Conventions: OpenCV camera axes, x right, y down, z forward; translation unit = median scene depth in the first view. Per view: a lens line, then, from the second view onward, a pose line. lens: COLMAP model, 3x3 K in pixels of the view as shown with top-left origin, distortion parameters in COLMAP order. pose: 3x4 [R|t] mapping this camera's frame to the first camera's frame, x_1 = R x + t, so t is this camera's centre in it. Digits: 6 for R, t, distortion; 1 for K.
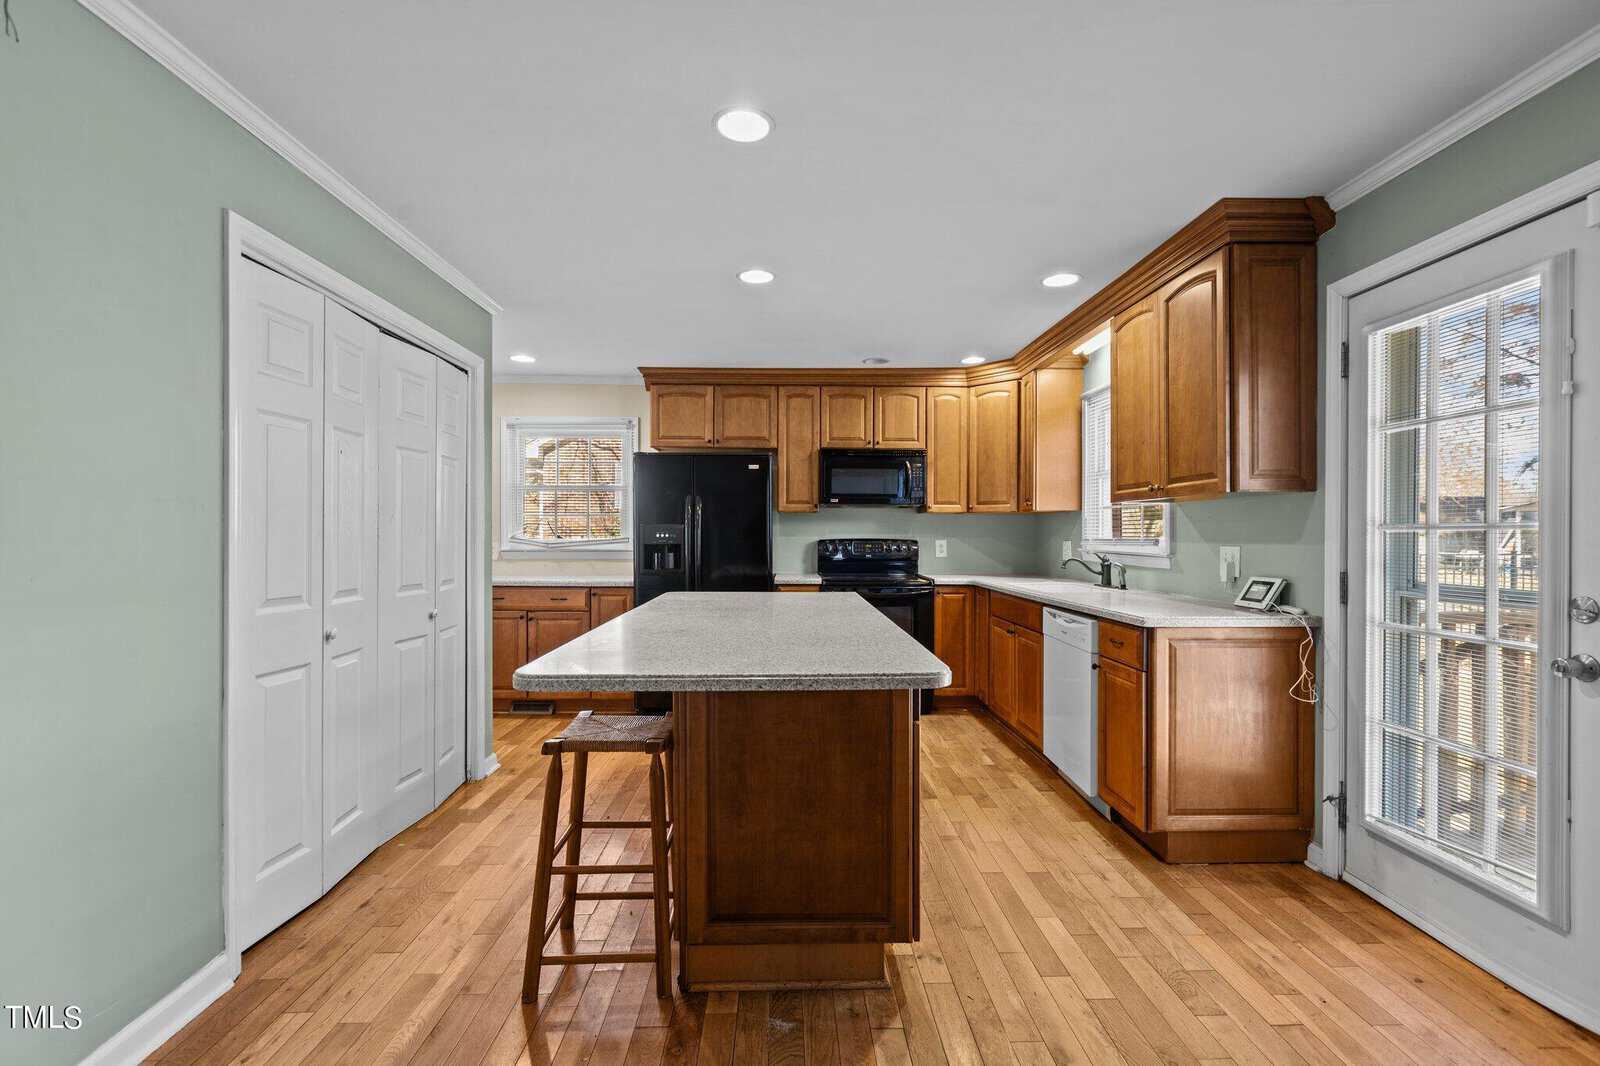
lens RADIAL K [[715.7, 0, 804.3], [0, 715.7, 538.5], [0, 0, 1]] dist [0.001740, -0.000243]
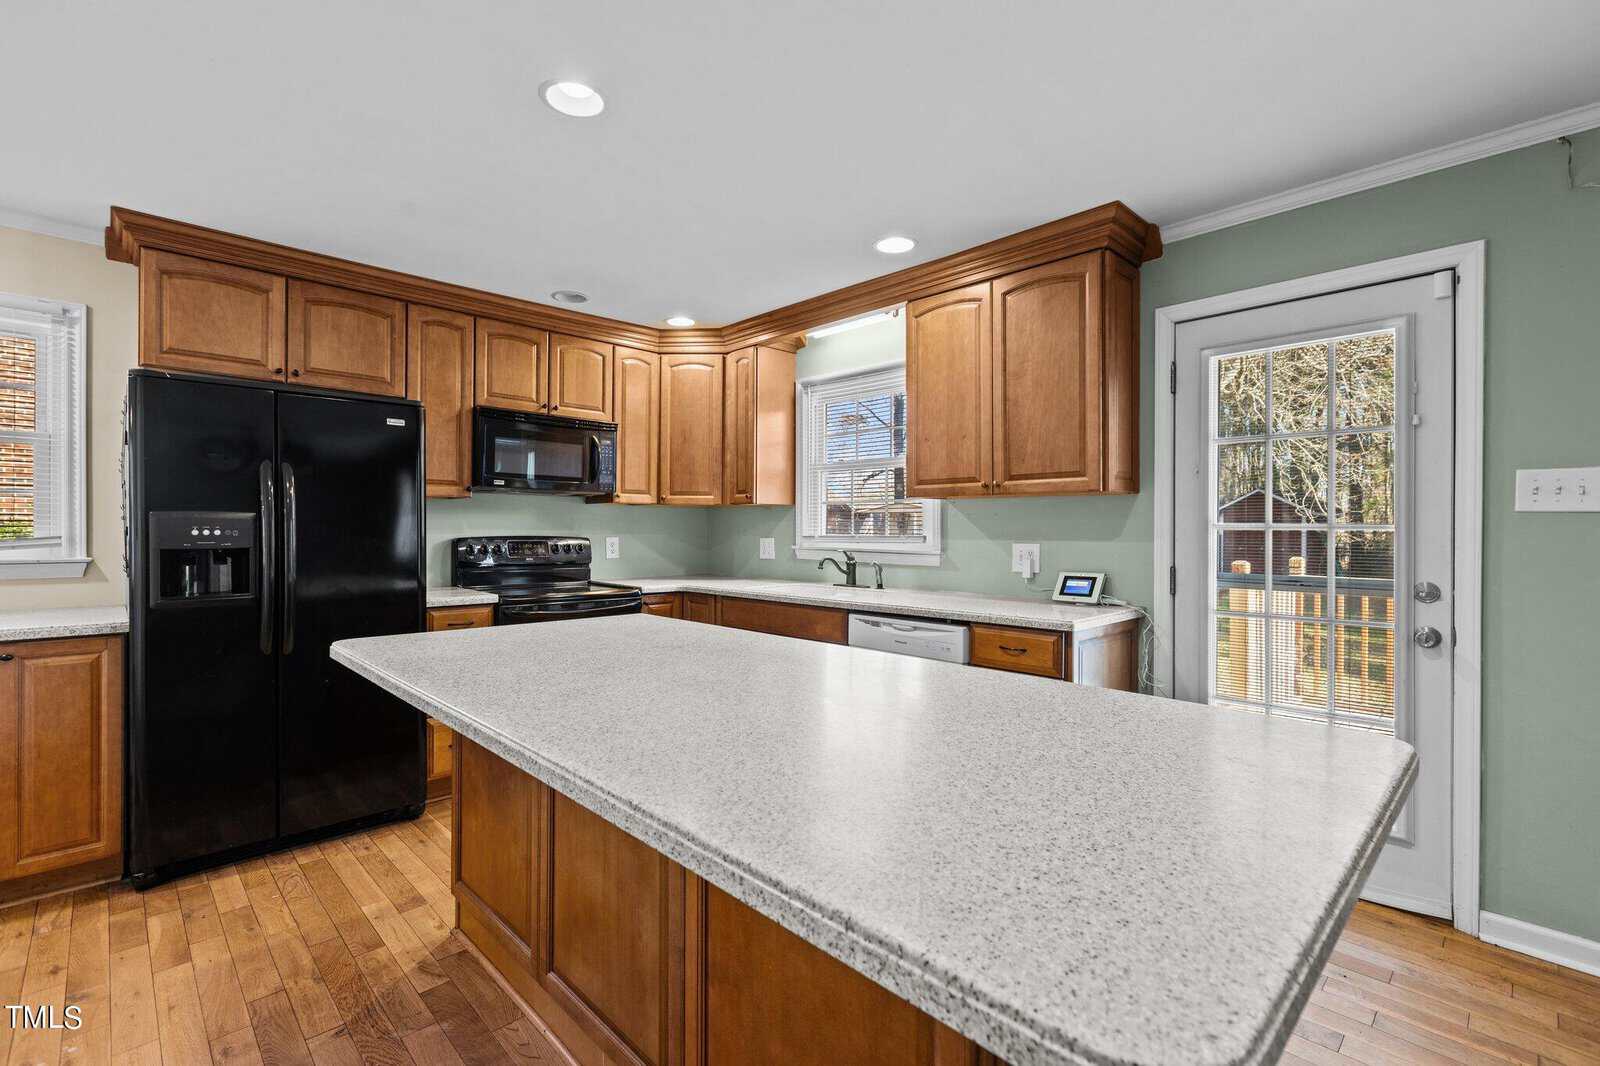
lens RADIAL K [[712.2, 0, 800.0], [0, 712.2, 533.0], [0, 0, 1]] dist [0.003034, 0.000433]
pose [[0.737122, -0.001838, 0.675757, -0.215146], [0.001172, 0.999998, 0.001441, -0.003877], [-0.675758, -0.000270, 0.737123, 0.283020]]
